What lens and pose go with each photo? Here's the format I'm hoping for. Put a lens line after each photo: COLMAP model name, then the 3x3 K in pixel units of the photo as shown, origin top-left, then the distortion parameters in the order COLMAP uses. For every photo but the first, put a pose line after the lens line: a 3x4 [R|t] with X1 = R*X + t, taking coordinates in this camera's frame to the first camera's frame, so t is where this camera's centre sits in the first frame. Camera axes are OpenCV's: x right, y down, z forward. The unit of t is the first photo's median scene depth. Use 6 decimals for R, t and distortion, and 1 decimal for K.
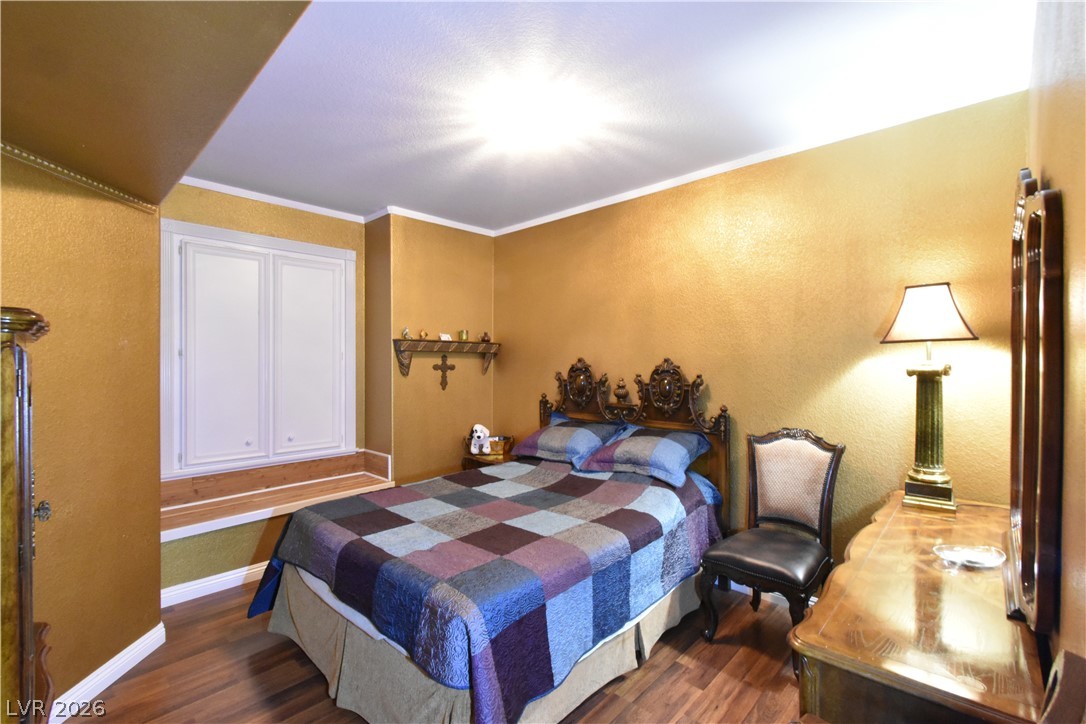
lens RADIAL K [[481.3, 0, 537.2], [0, 481.3, 367.9], [0, 0, 1]] dist [0.013164, -0.001516]
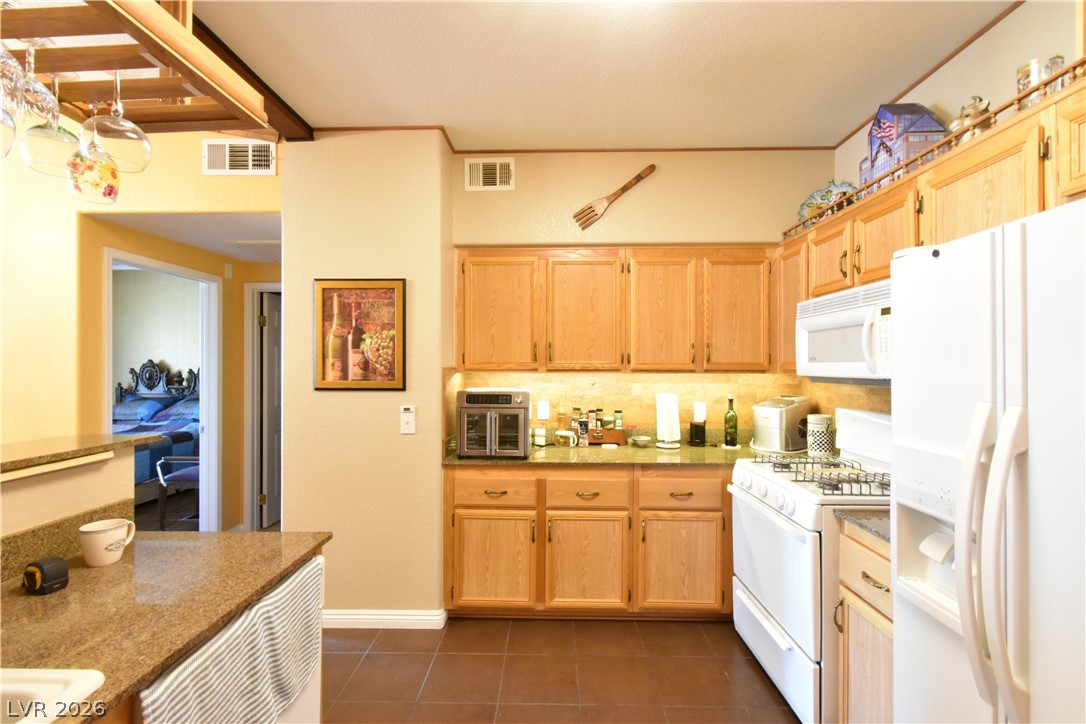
lens RADIAL K [[481.3, 0, 556.0], [0, 481.3, 365.8], [0, 0, 1]] dist [0.013164, -0.001516]
pose [[0.730219, -0.003208, 0.683206, -0.026786], [0.001024, 0.999993, 0.003600, -0.002111], [-0.683213, -0.001929, 0.730217, -1.035165]]
